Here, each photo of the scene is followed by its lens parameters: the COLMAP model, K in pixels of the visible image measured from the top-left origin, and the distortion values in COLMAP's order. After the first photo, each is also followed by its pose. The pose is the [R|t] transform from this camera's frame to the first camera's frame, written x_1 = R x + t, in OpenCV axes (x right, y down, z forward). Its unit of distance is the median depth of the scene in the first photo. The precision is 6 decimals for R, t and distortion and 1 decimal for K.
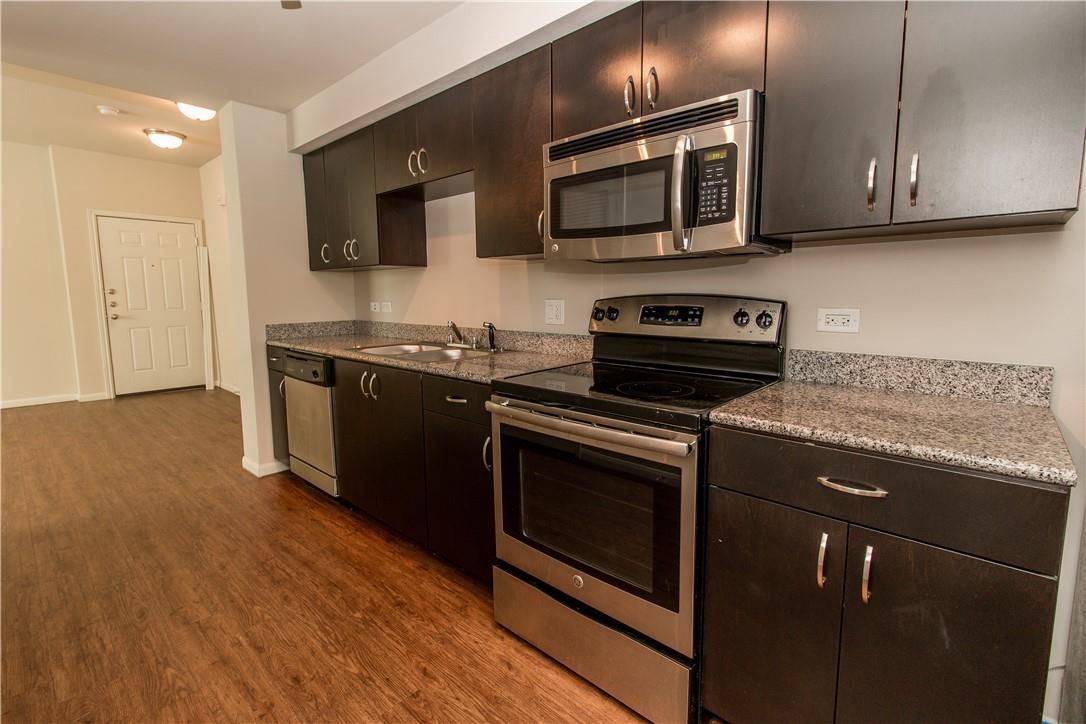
lens RADIAL K [[499.8, 0, 539.8], [0, 499.8, 351.7], [0, 0, 1]] dist [0.002469, 0.000550]
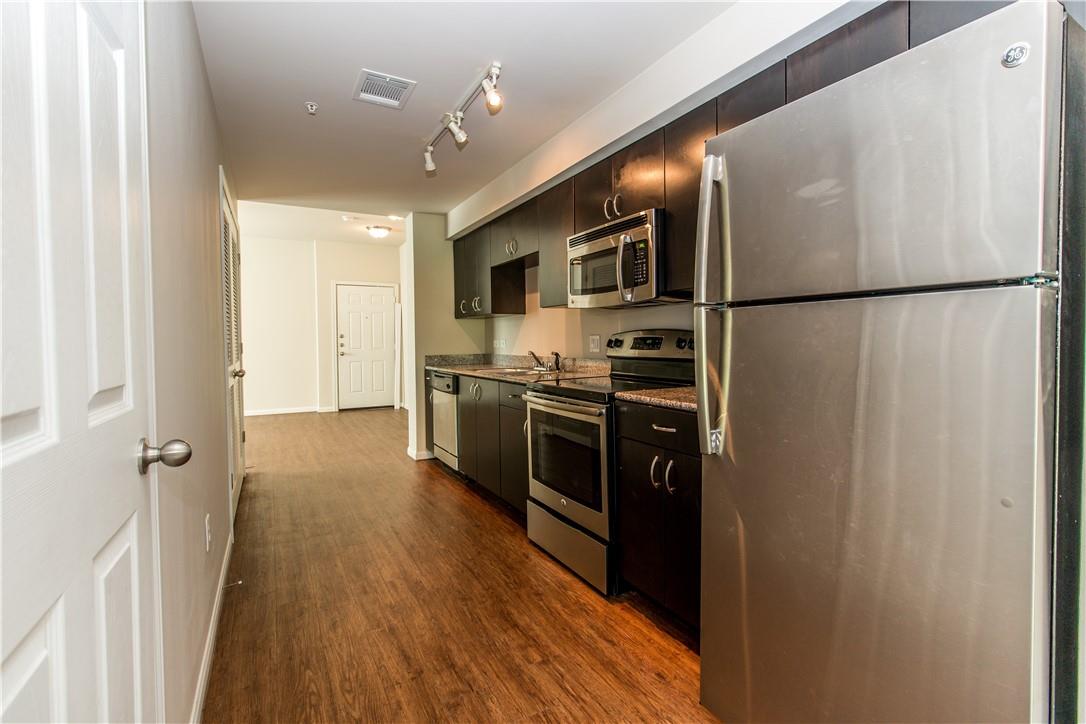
lens RADIAL K [[499.8, 0, 539.8], [0, 499.8, 351.7], [0, 0, 1]] dist [0.002469, 0.000550]
pose [[0.947181, 0.002769, -0.320688, 0.302398], [-0.032074, 0.995767, -0.086136, 0.063212], [0.319092, 0.091872, 0.943260, -0.350780]]
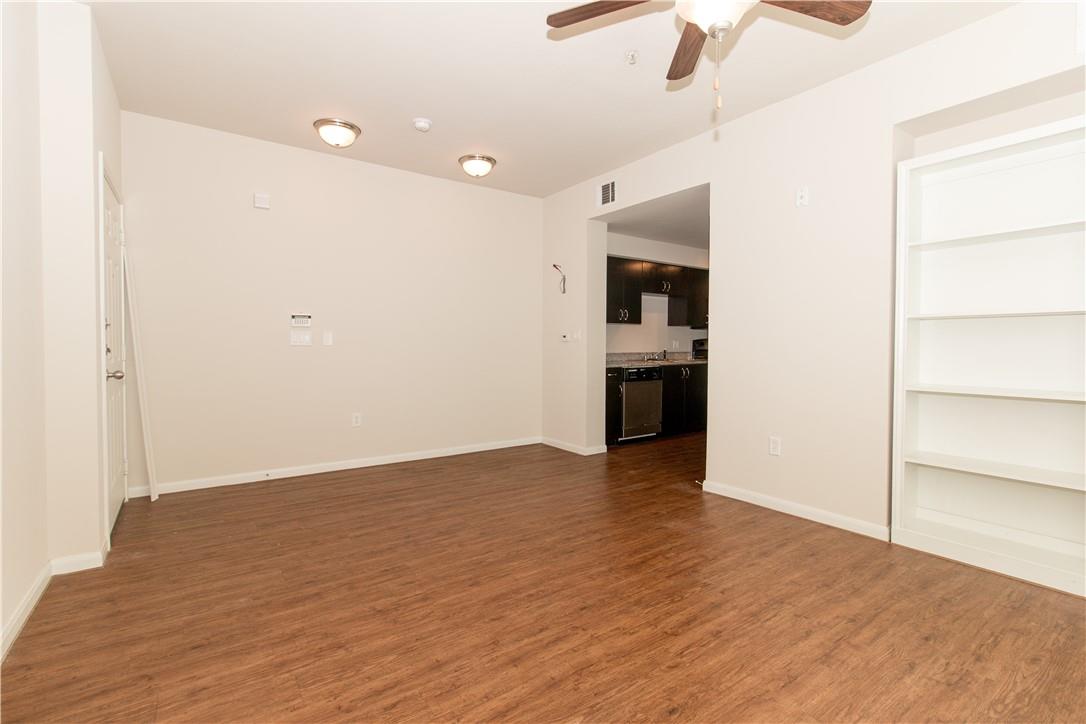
lens RADIAL K [[499.8, 0, 539.8], [0, 499.8, 351.7], [0, 0, 1]] dist [0.002469, 0.000550]
pose [[0.217149, -0.014531, 0.976030, -2.620091], [0.109262, 0.993967, -0.009511, -0.088854], [-0.970004, 0.108708, 0.217427, 1.056060]]
